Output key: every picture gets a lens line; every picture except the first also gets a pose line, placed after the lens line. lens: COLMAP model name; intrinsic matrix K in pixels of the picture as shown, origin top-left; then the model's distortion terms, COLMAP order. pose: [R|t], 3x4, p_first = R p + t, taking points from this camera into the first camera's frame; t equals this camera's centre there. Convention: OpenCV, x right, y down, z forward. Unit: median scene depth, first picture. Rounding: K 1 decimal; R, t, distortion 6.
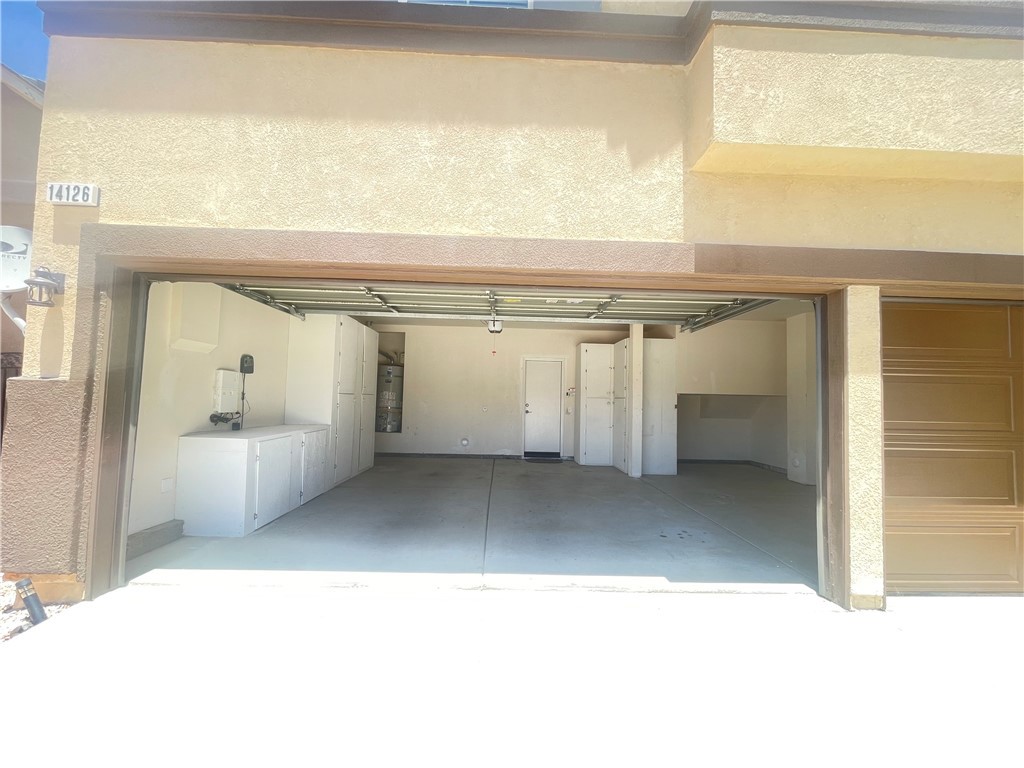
lens RADIAL K [[415.3, 0, 509.6], [0, 415.3, 380.4], [0, 0, 1]] dist [0.000339, 0.000322]
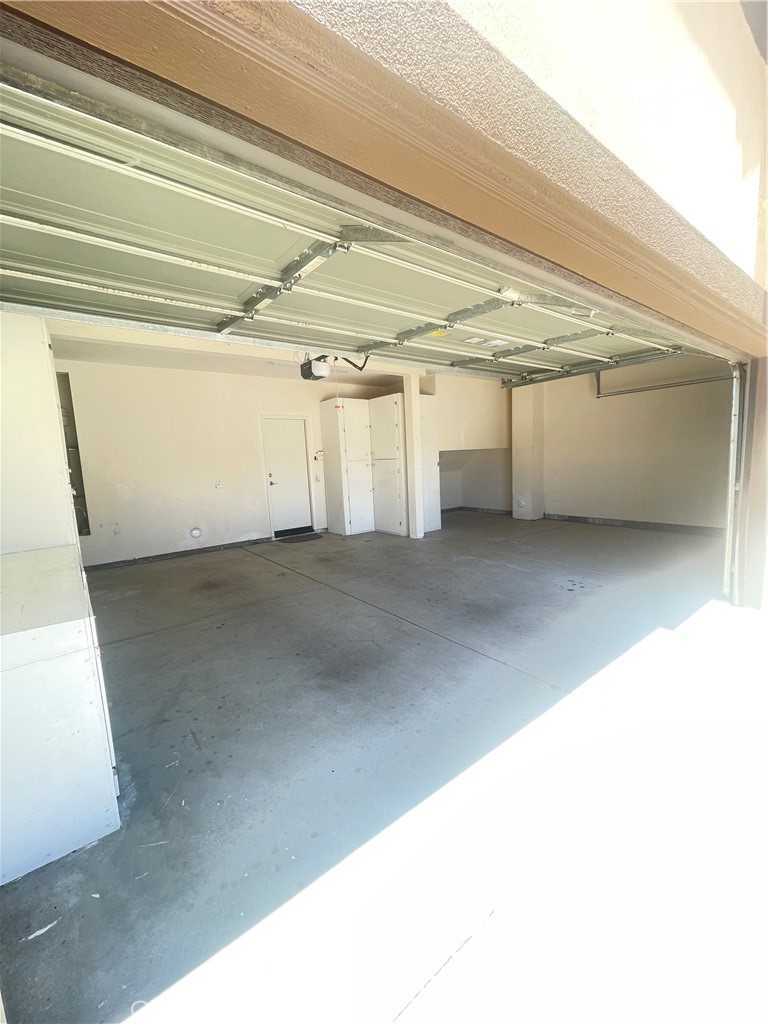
lens RADIAL K [[415.3, 0, 384.0], [0, 415.3, 512.0], [0, 0, 1]] dist [0.000339, 0.000322]
pose [[0.799727, -0.138899, 0.584075, -0.312170], [0.035896, 0.982191, 0.184426, -0.013454], [-0.599290, -0.126524, 0.790470, 0.257898]]
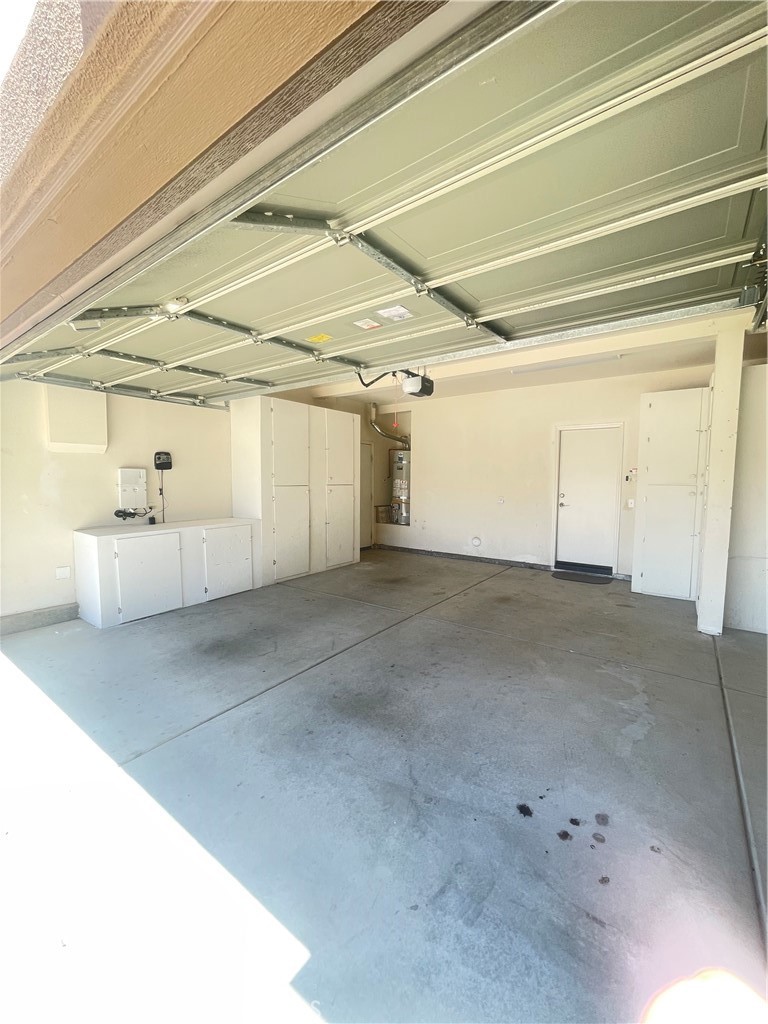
lens RADIAL K [[415.3, 0, 384.0], [0, 415.3, 512.0], [0, 0, 1]] dist [0.000339, 0.000322]
pose [[0.793882, 0.028782, -0.607390, 0.272593], [0.042774, 0.993762, 0.102997, 0.003222], [0.606565, -0.107748, 0.787698, 0.317176]]
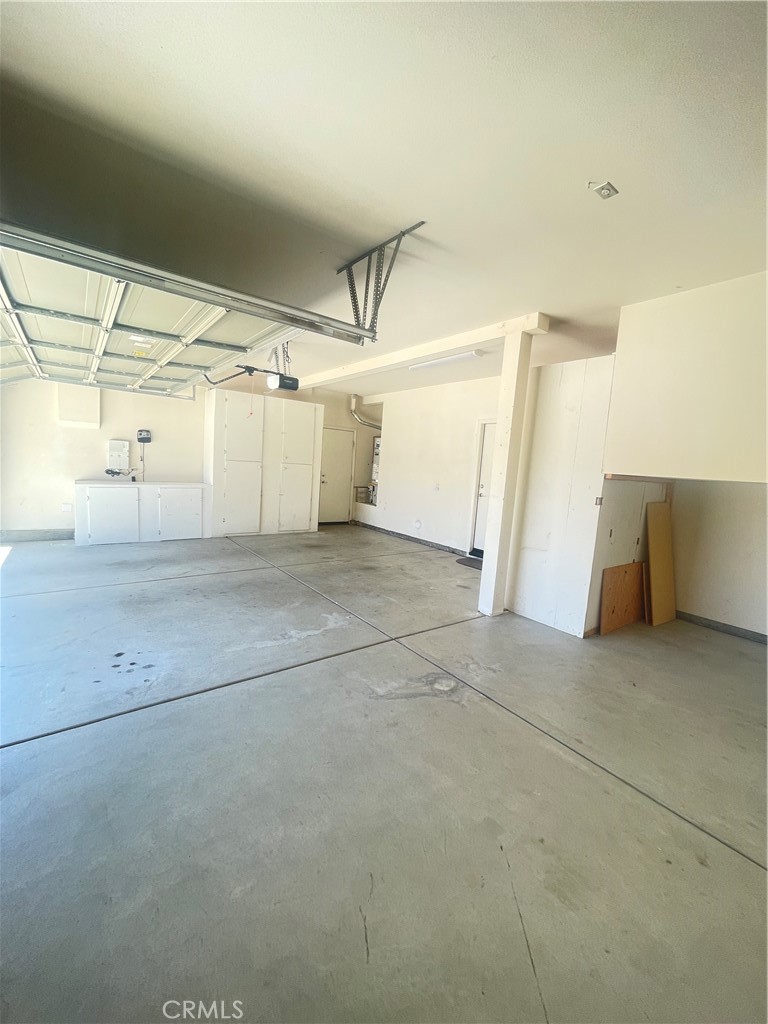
lens RADIAL K [[413.6, 0, 384.0], [0, 413.6, 512.0], [0, 0, 1]] dist [-0.002290, -0.000236]
pose [[0.582074, 0.109385, -0.805745, 0.631280], [-0.013138, 0.992046, 0.125185, 0.019133], [0.813030, -0.062281, 0.578882, 0.520780]]
